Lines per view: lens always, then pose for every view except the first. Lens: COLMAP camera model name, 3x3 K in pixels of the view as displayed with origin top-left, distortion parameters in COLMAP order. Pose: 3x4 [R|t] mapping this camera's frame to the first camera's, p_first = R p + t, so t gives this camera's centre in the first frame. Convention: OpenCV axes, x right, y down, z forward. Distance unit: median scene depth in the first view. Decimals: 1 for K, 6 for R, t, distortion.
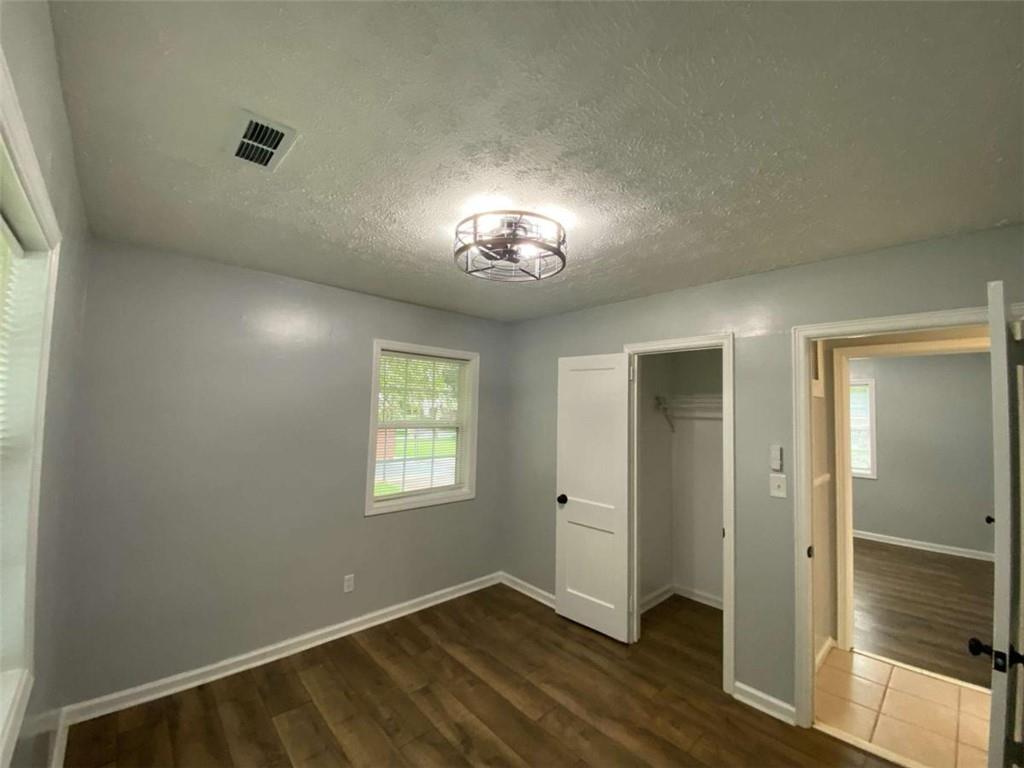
lens RADIAL K [[417.0, 0, 512.0], [0, 417.0, 384.0], [0, 0, 1]] dist [0.011581, -0.014930]
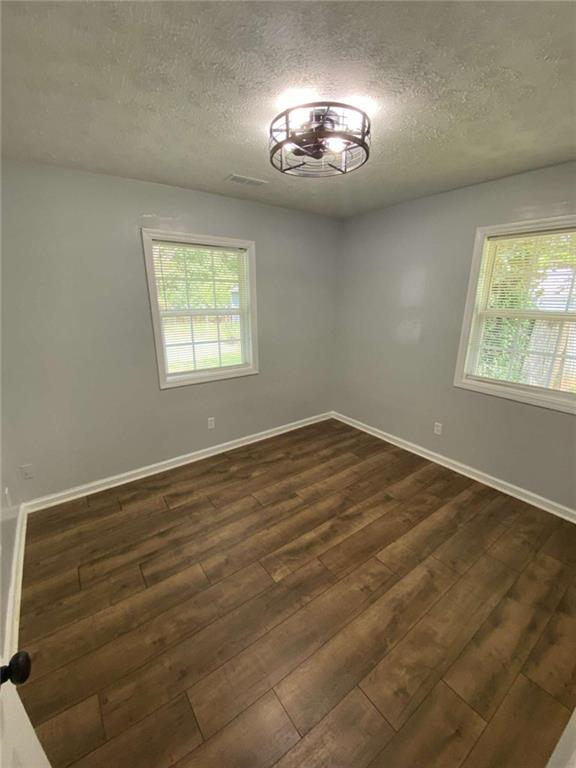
lens RADIAL K [[312.8, 0, 288.7], [0, 312.8, 378.7], [0, 0, 1]] dist [0.011581, -0.014930]
pose [[-0.093843, 0.238274, -0.966653, 0.754049], [0.044183, 0.970978, 0.235051, 0.066023], [0.994606, -0.020652, -0.101647, 0.761528]]
